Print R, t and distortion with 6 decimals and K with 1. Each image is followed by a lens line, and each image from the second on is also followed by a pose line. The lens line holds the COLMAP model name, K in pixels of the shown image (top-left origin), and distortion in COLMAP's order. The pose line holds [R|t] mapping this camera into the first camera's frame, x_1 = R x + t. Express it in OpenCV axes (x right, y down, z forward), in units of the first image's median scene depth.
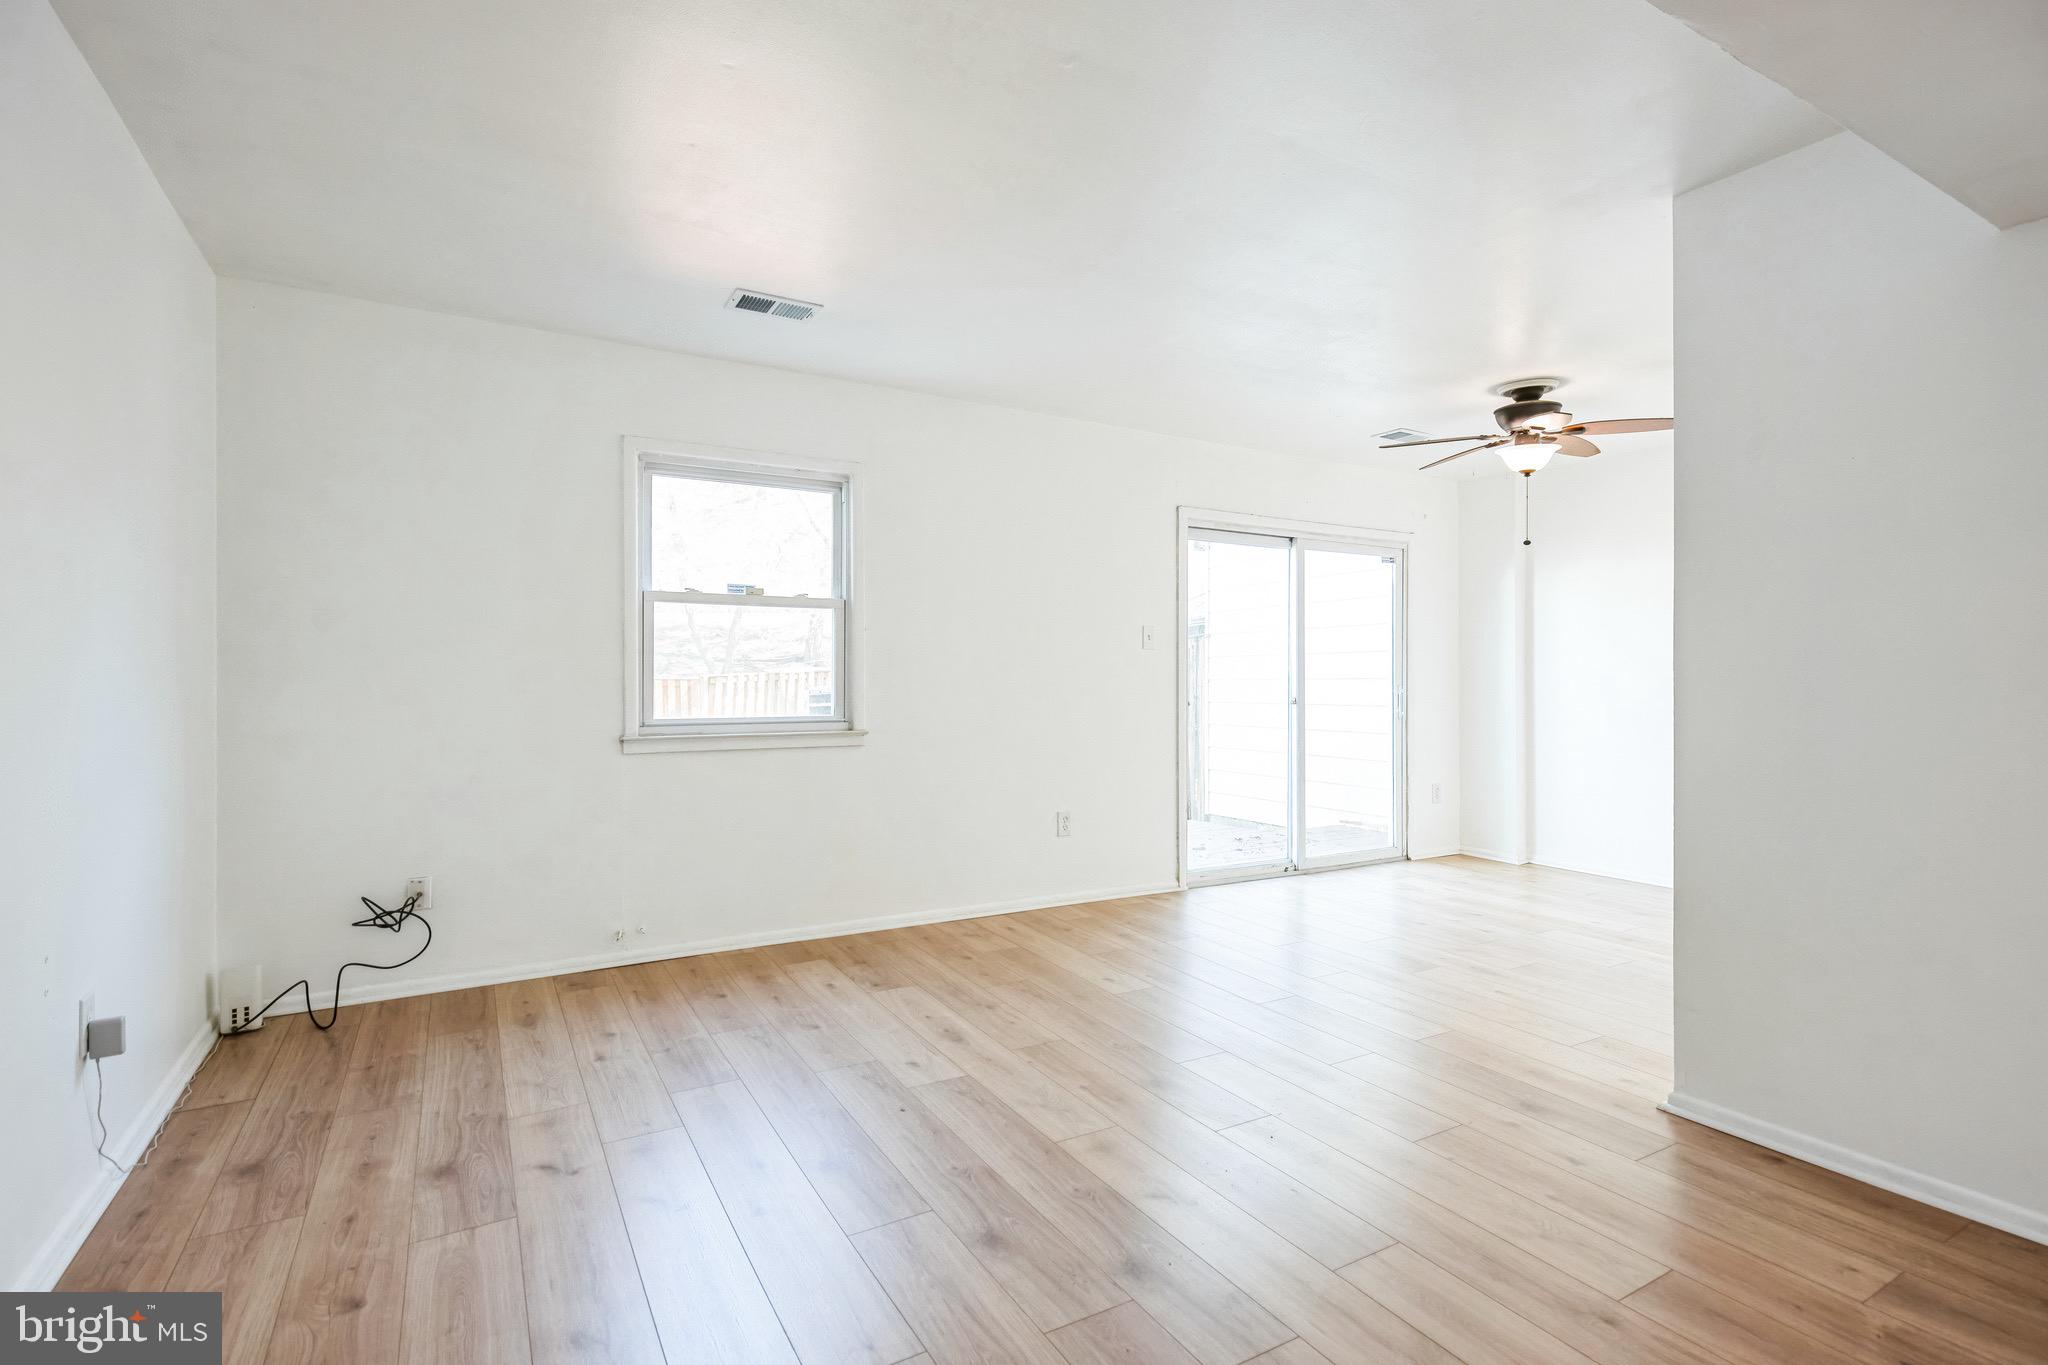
lens RADIAL K [[970.9, 0, 1023.9], [0, 970.9, 678.9], [0, 0, 1]] dist [0.006851, -0.005744]
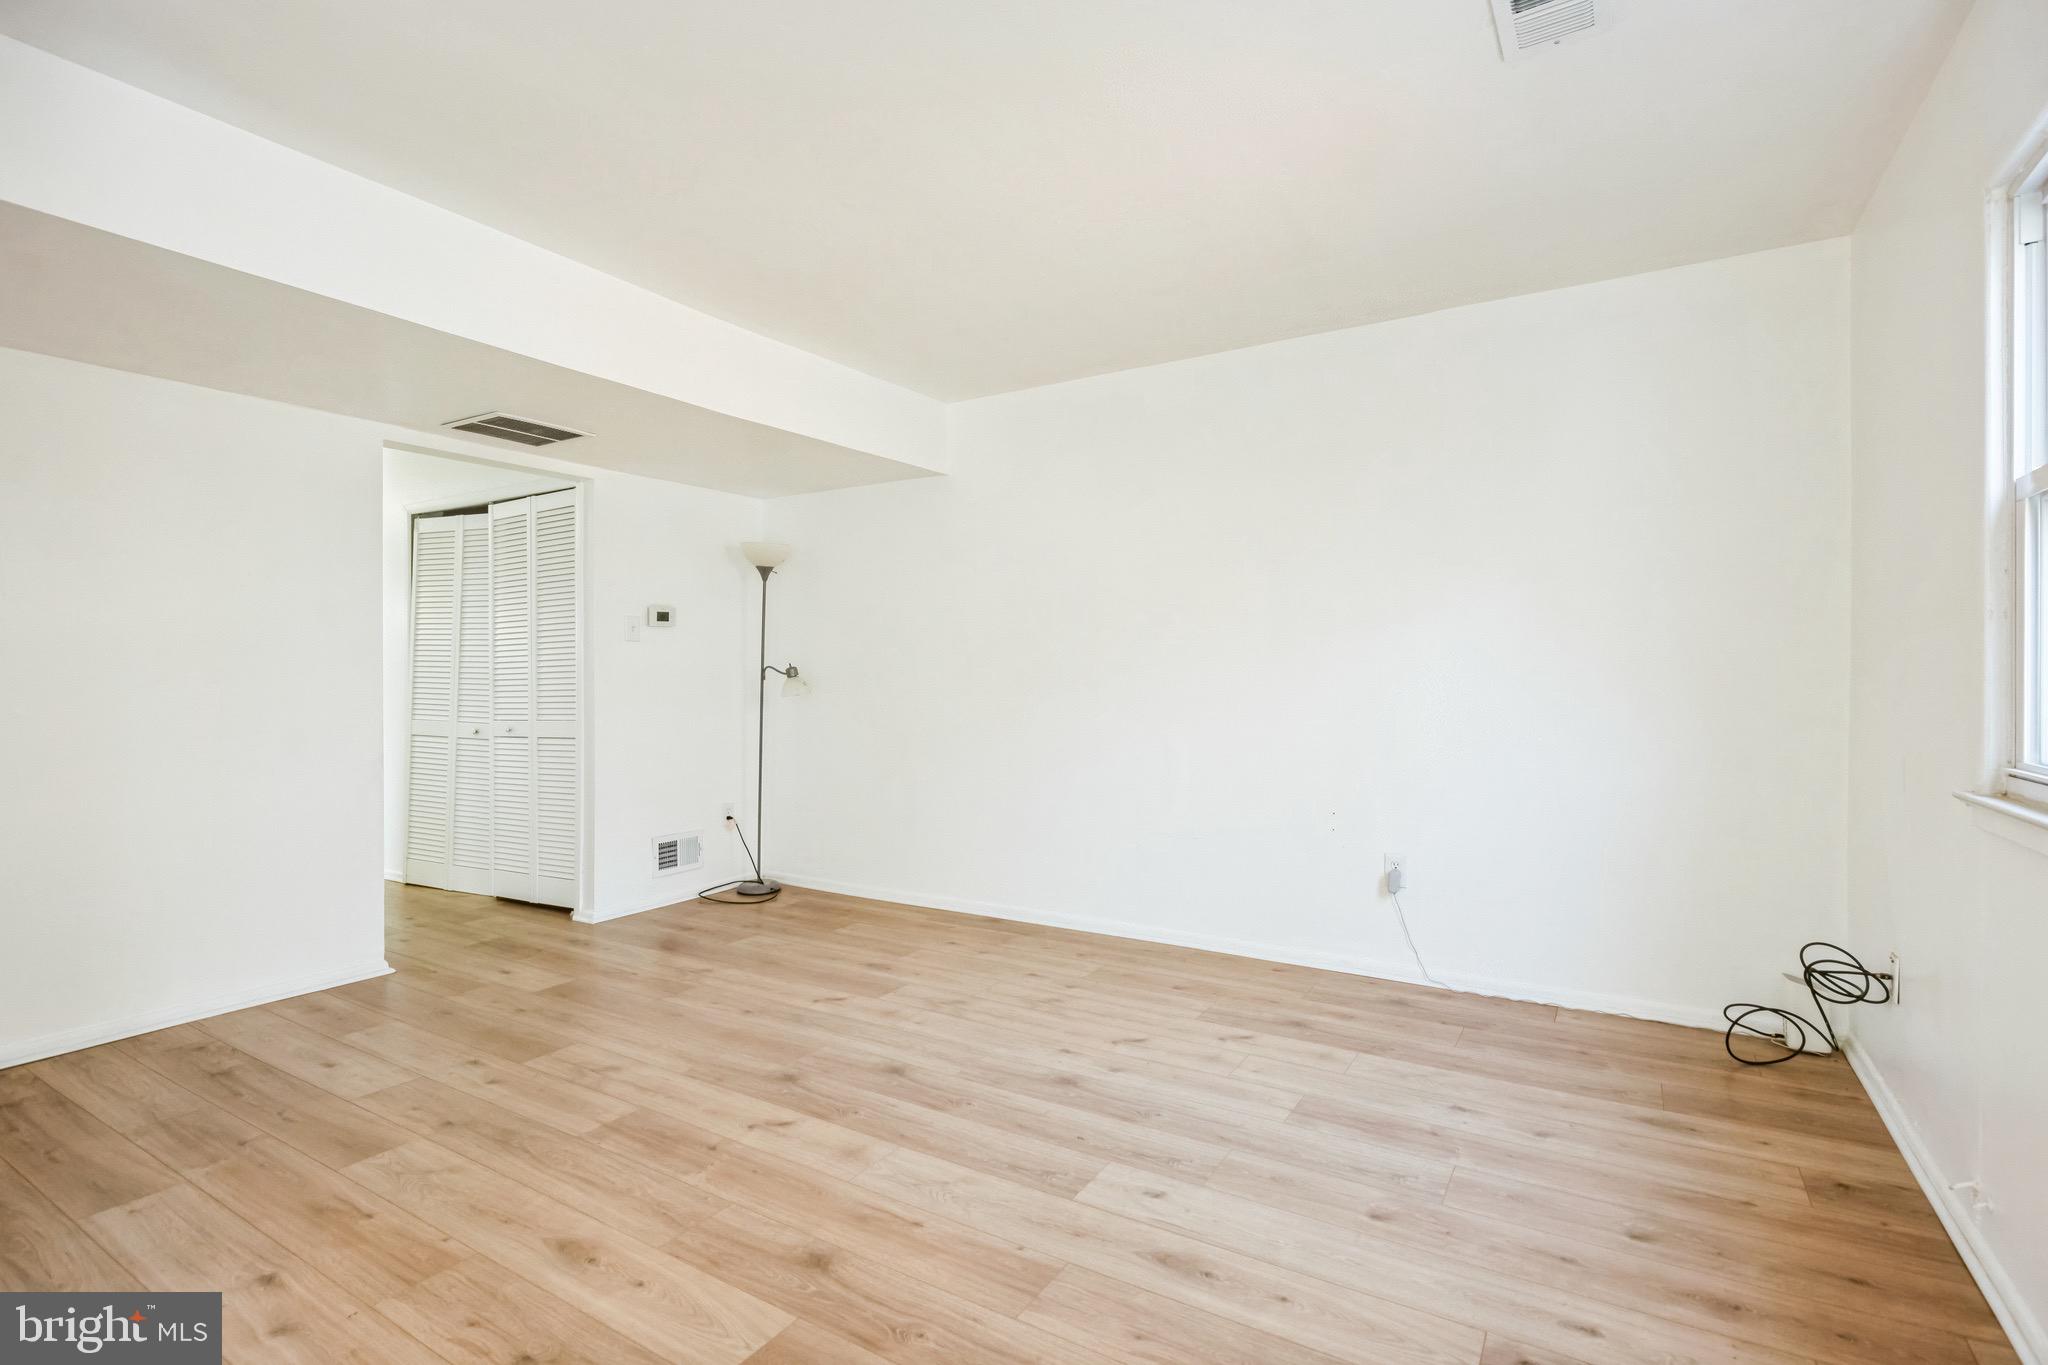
lens RADIAL K [[970.9, 0, 1031.0], [0, 970.9, 686.2], [0, 0, 1]] dist [0.006851, -0.005744]
pose [[-0.878787, 0.005453, -0.477183, 0.360532], [-0.000444, 0.999925, 0.012244, 0.003198], [0.477214, 0.010972, -0.878719, 1.813170]]
